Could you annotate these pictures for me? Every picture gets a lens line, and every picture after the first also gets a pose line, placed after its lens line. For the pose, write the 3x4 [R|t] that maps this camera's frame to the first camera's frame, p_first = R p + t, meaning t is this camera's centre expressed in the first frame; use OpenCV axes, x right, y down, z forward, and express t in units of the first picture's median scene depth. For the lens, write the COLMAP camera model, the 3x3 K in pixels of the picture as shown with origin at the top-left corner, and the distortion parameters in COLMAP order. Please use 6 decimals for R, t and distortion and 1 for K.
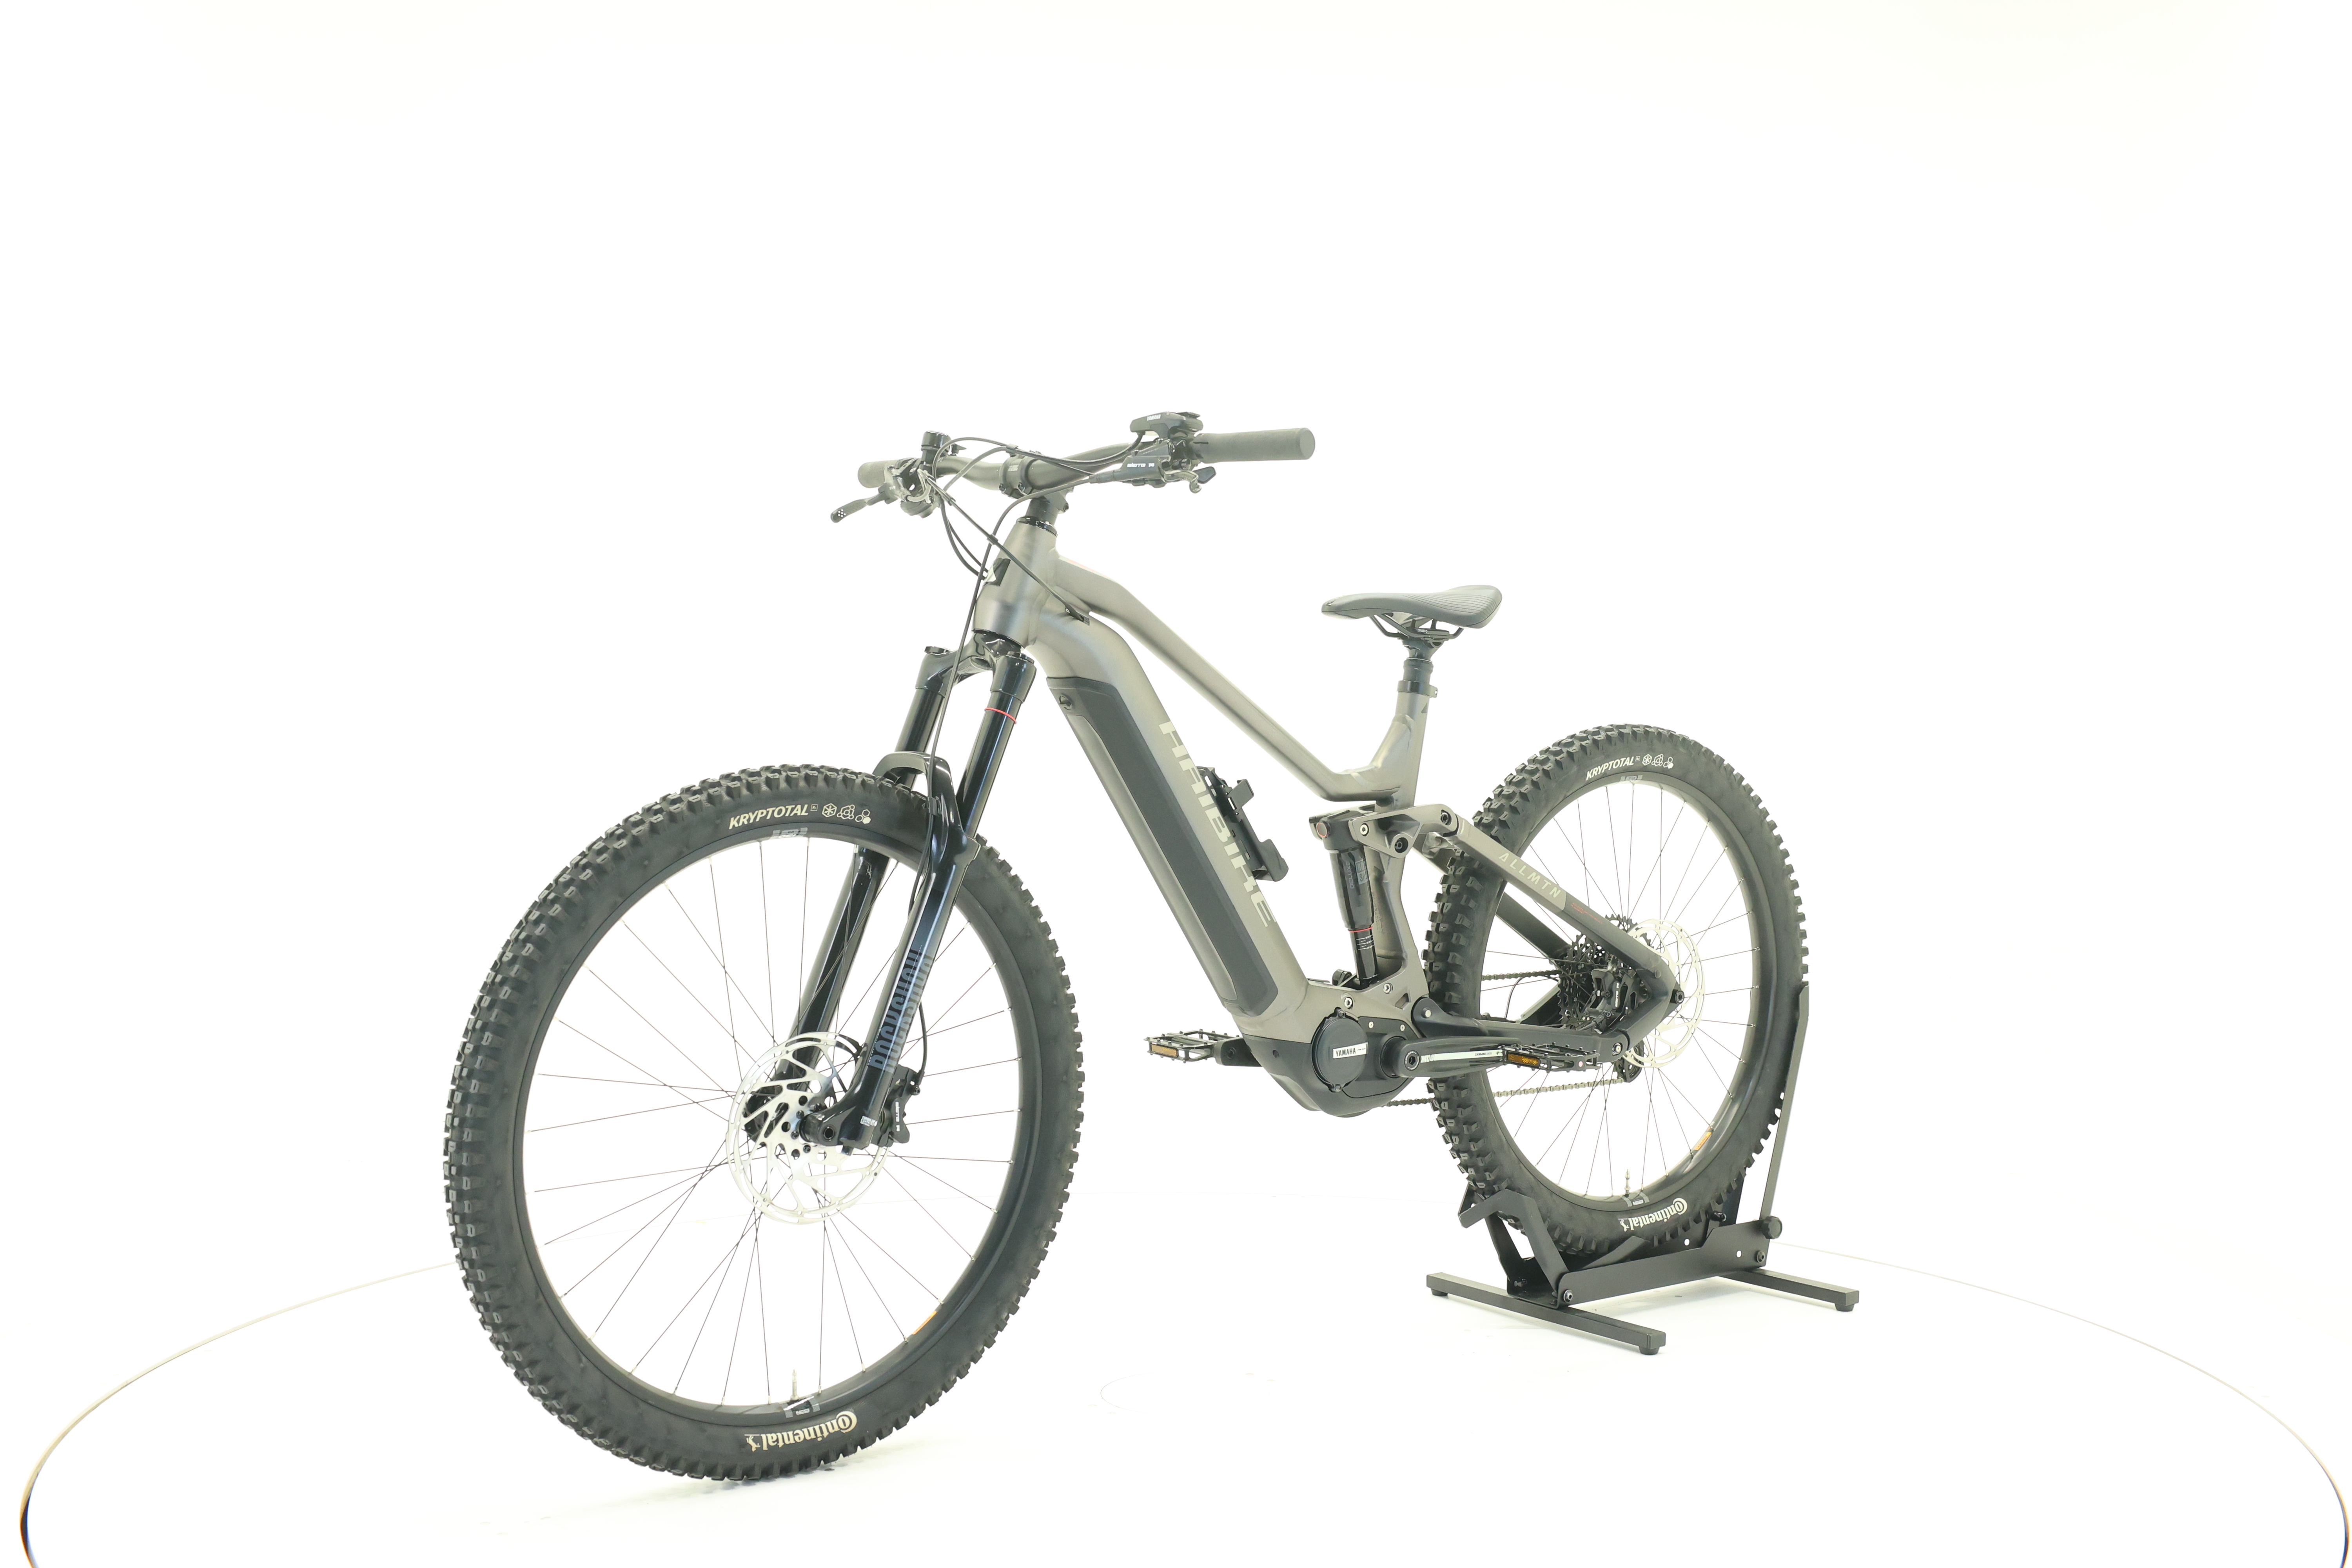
lens RADIAL K [[2509.8, 0, 1168.5], [0, 2509.8, 788.4], [0, 0, 1]] dist [0.003597, 0.000000]
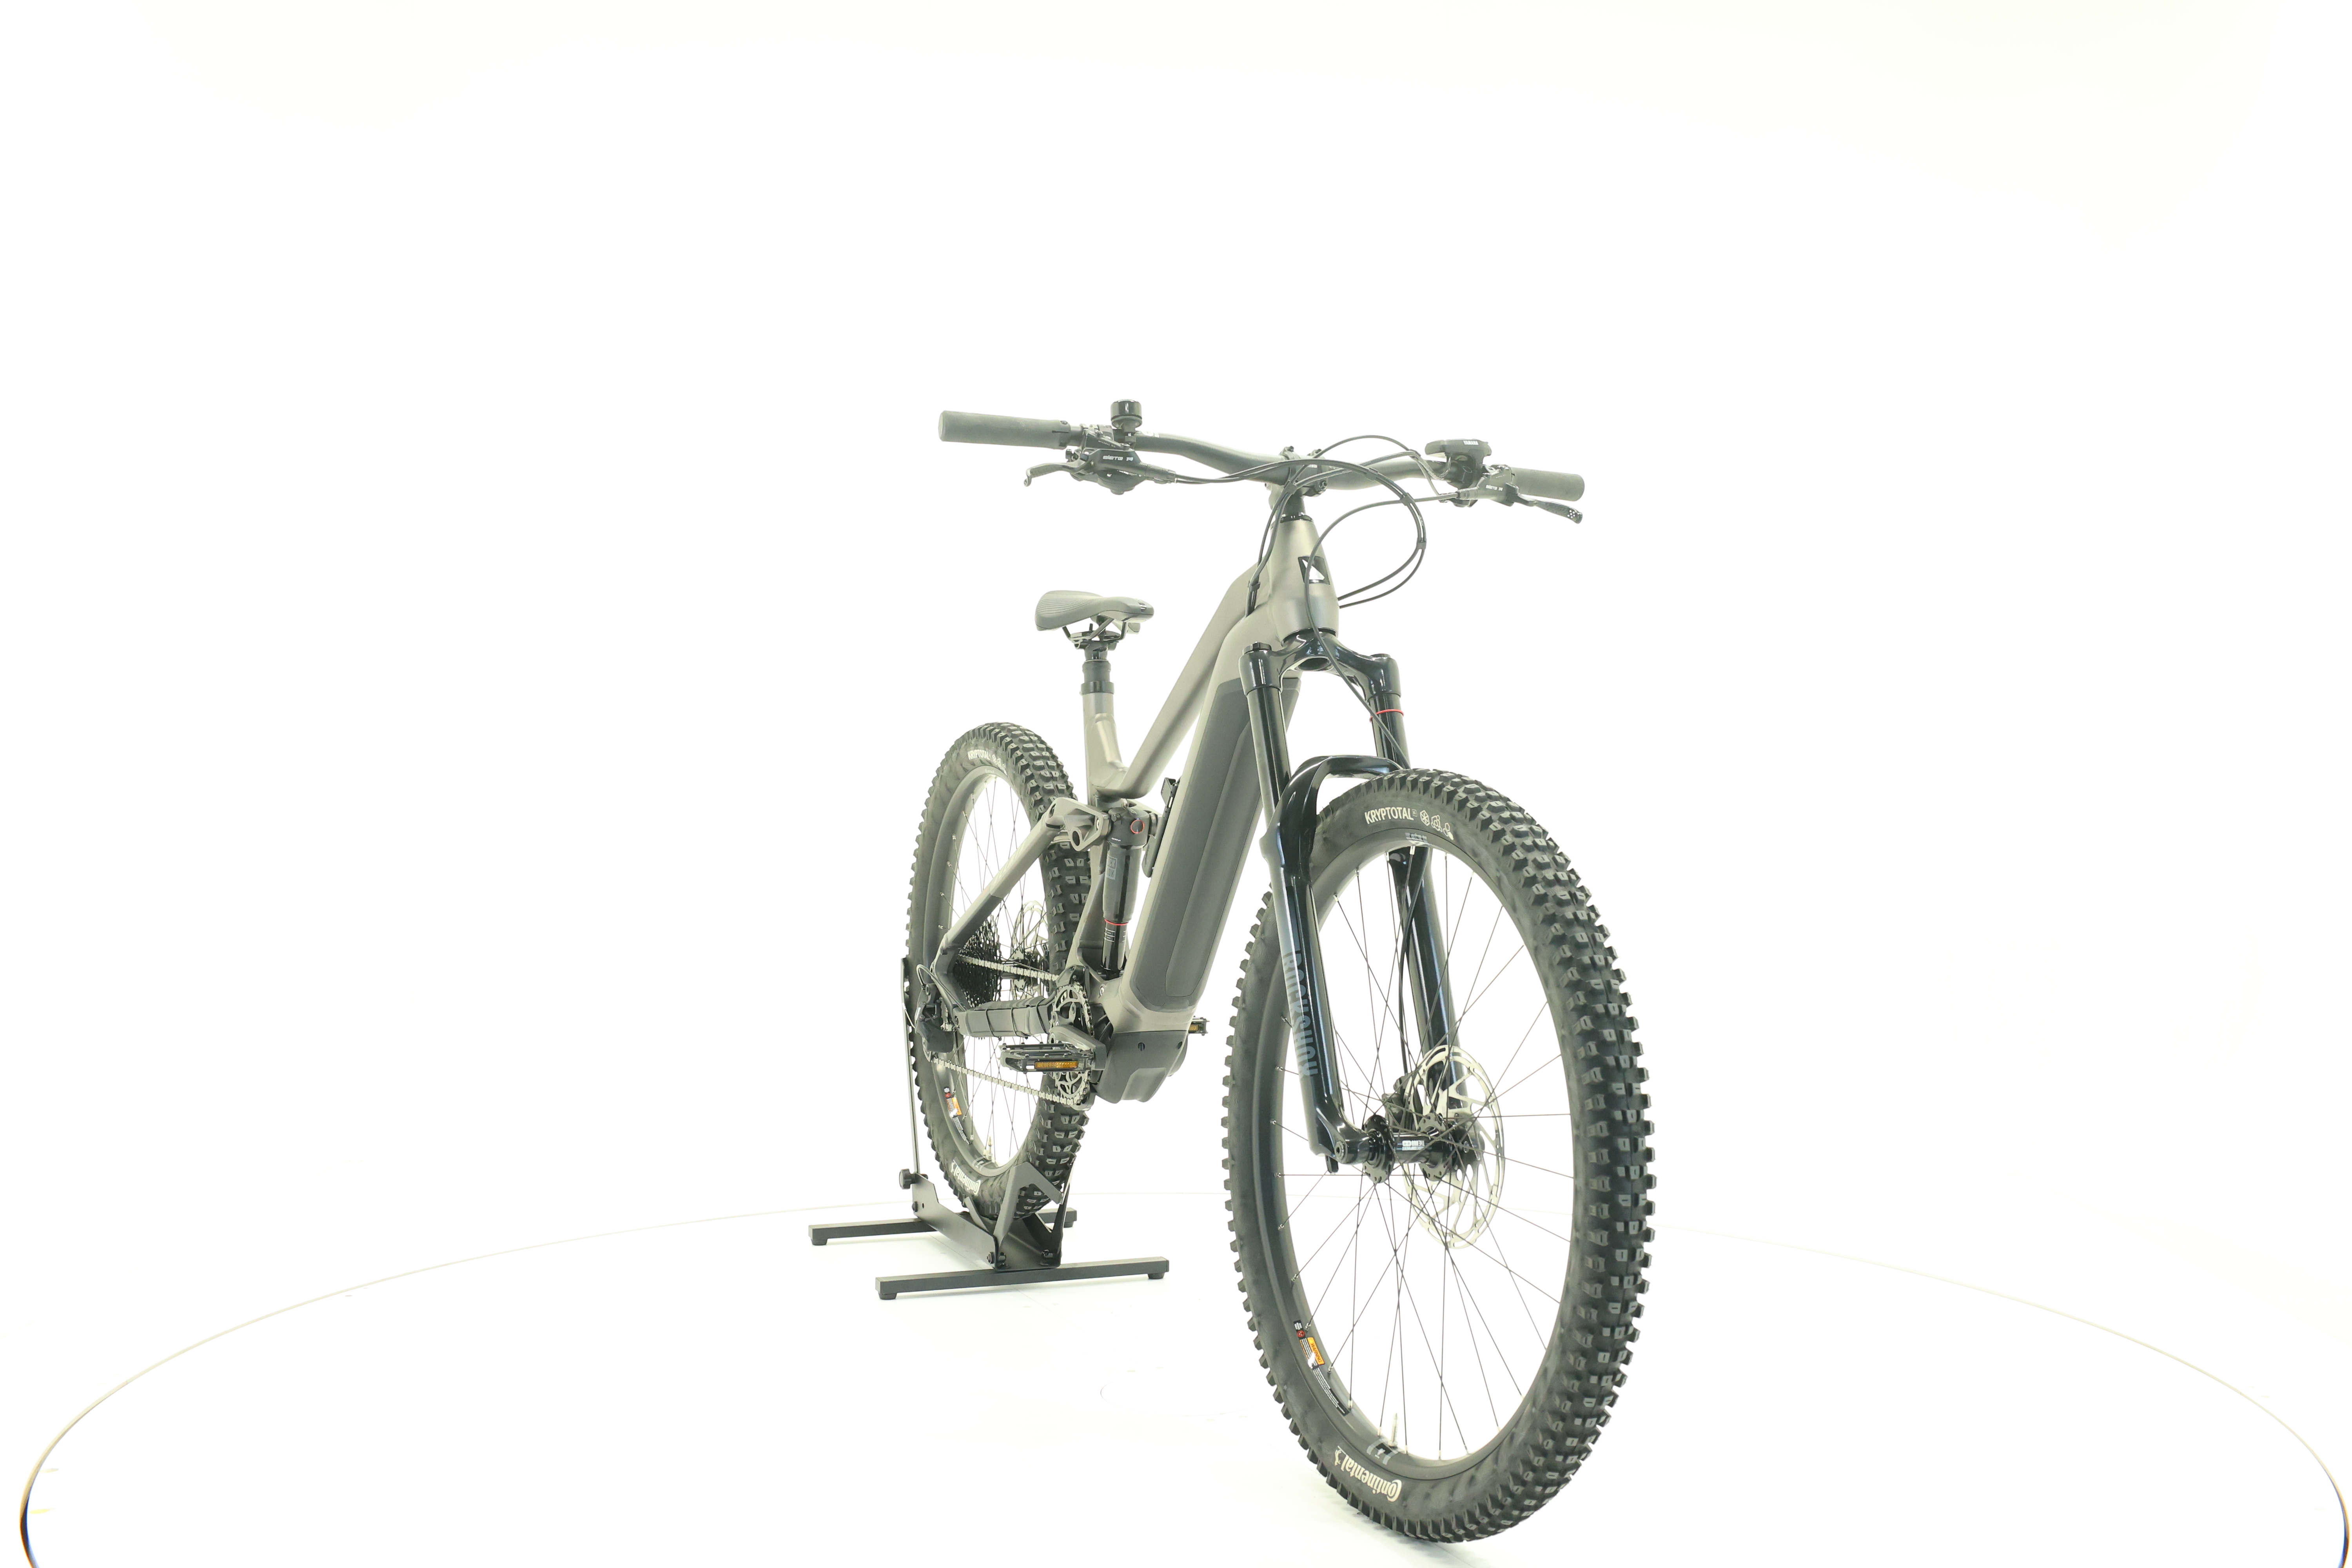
lens RADIAL K [[2509.8, 0, 1178.2], [0, 2509.8, 775.2], [0, 0, 1]] dist [0.003597, 0.000000]
pose [[0.275669, -0.017909, 0.961086, -0.940876], [0.016728, 0.999764, 0.013832, -0.018923], [-0.961107, 0.012264, 0.275903, 0.717419]]
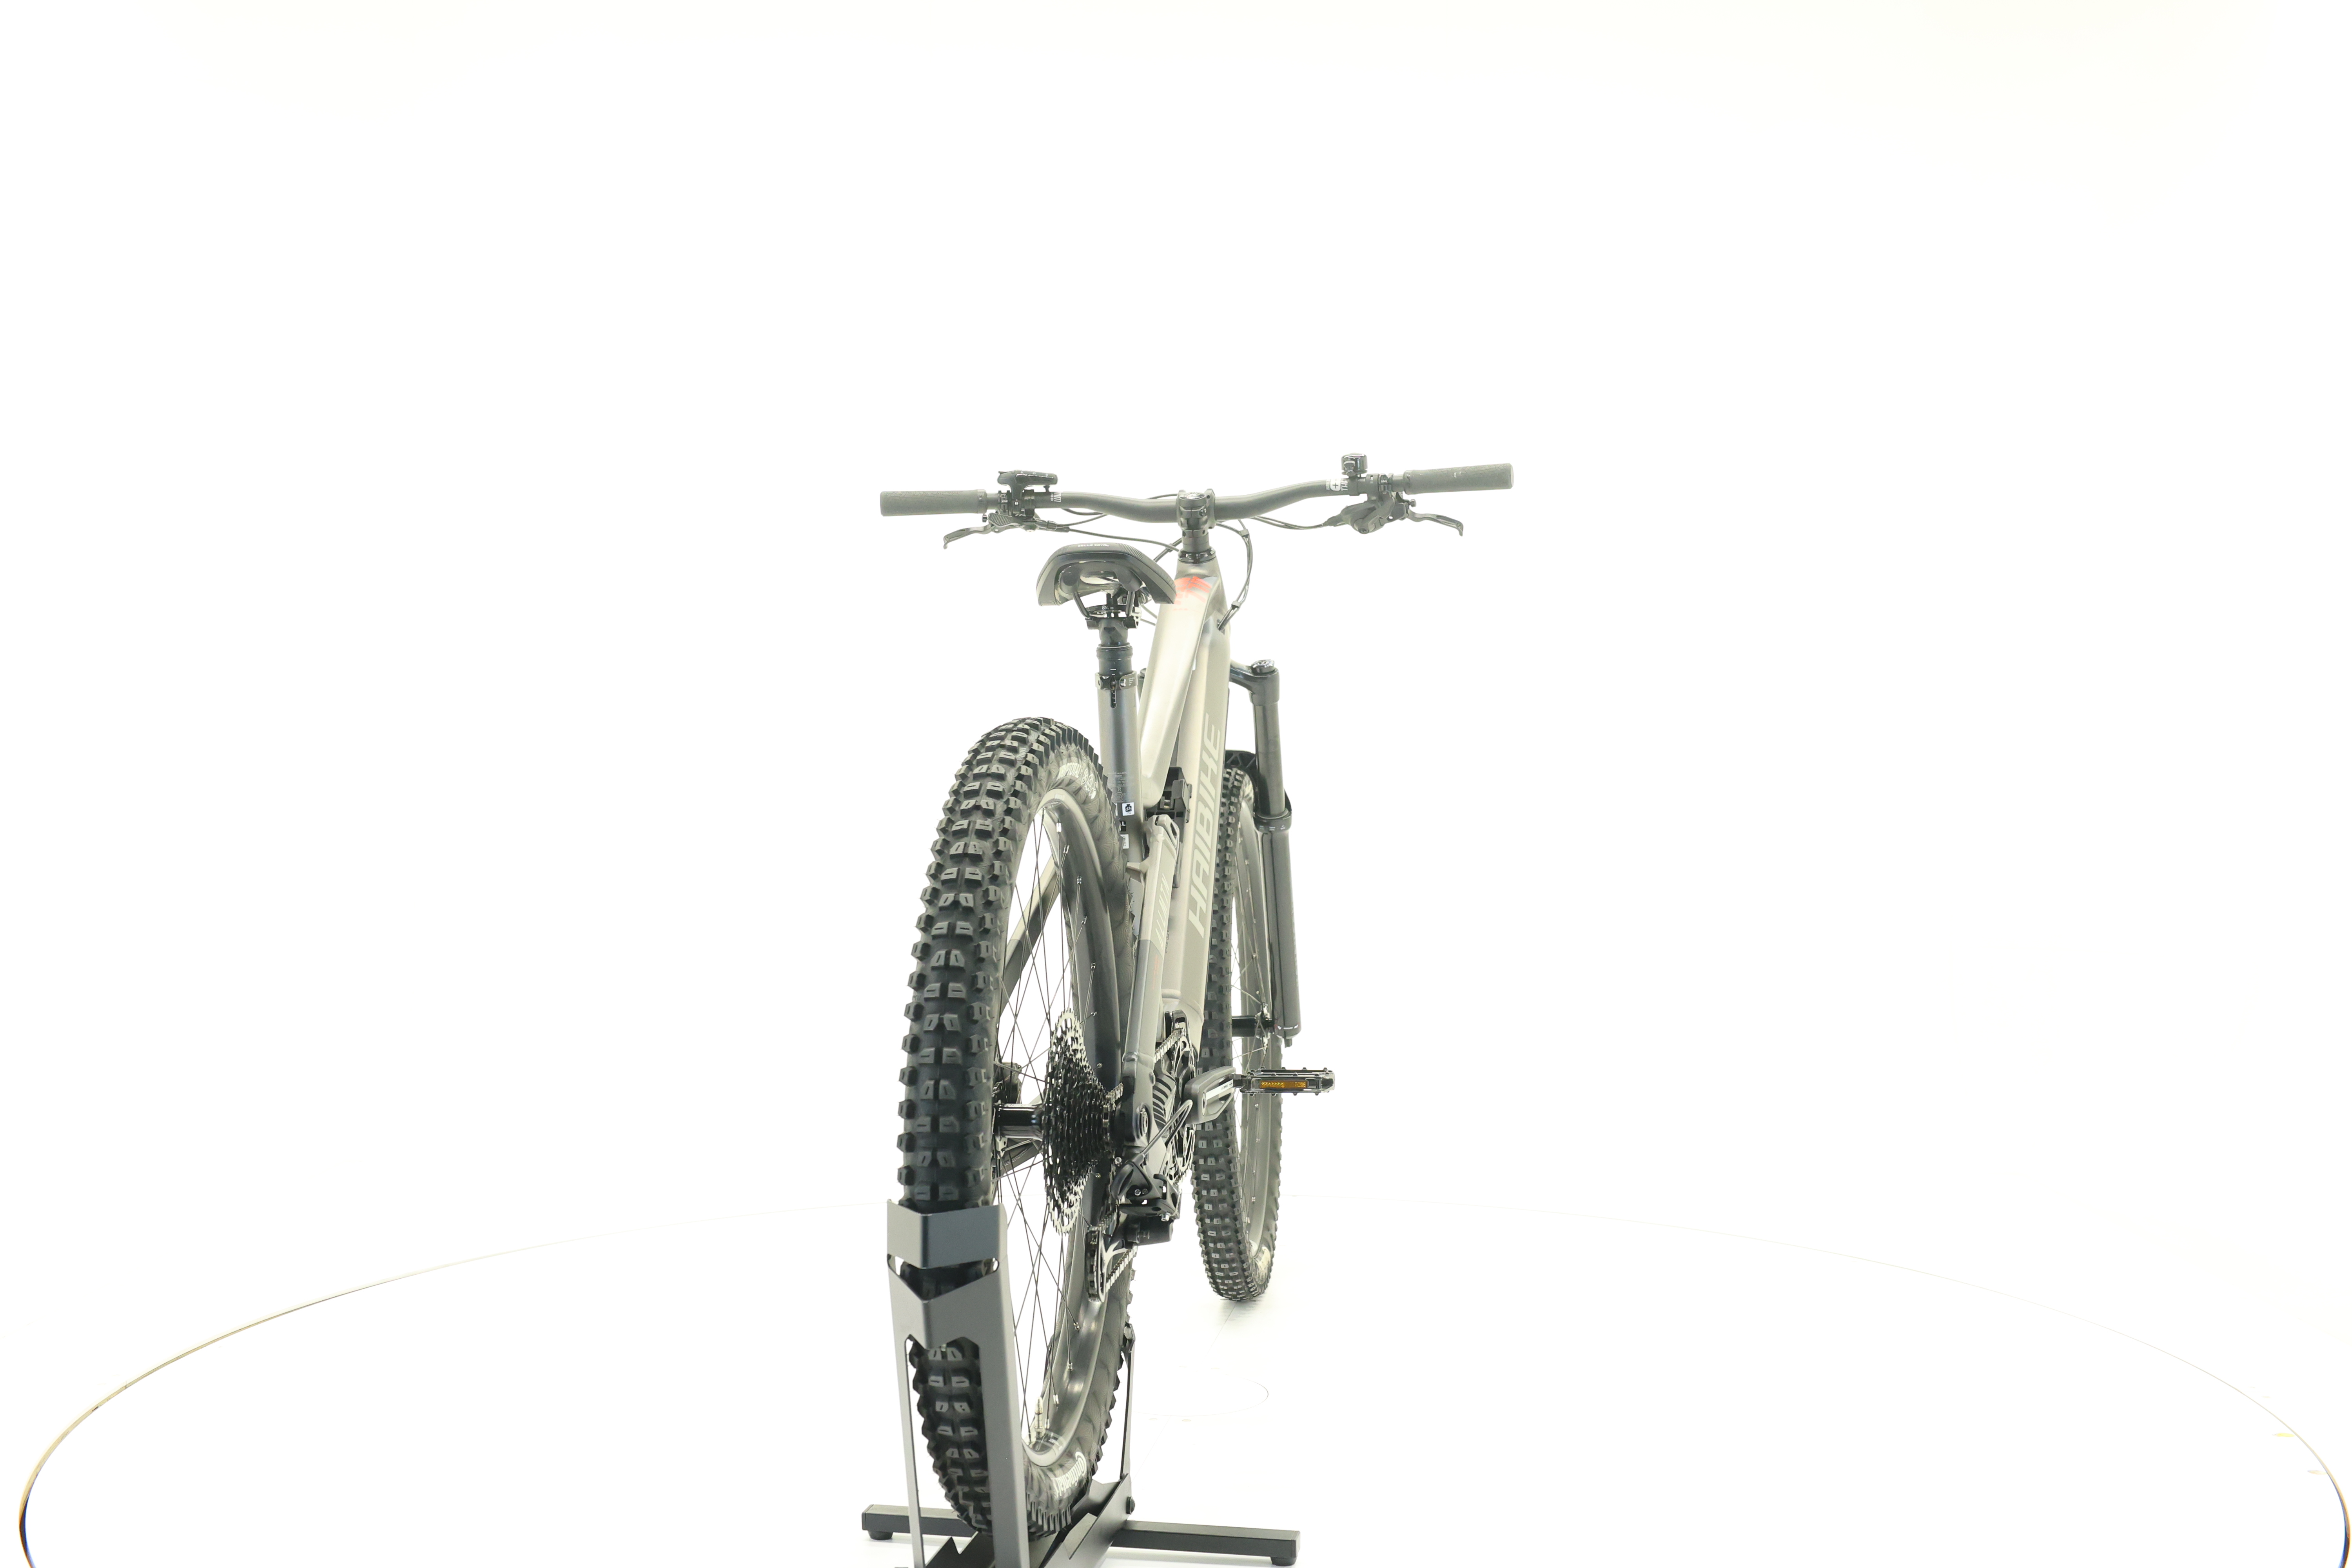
lens RADIAL K [[2509.8, 0, 1177.8], [0, 2509.8, 782.2], [0, 0, 1]] dist [0.003597, 0.000000]
pose [[-0.733279, 0.007116, -0.679890, 0.679367], [-0.021788, 0.999186, 0.033956, -0.036086], [0.679578, 0.039712, -0.732527, 1.704355]]
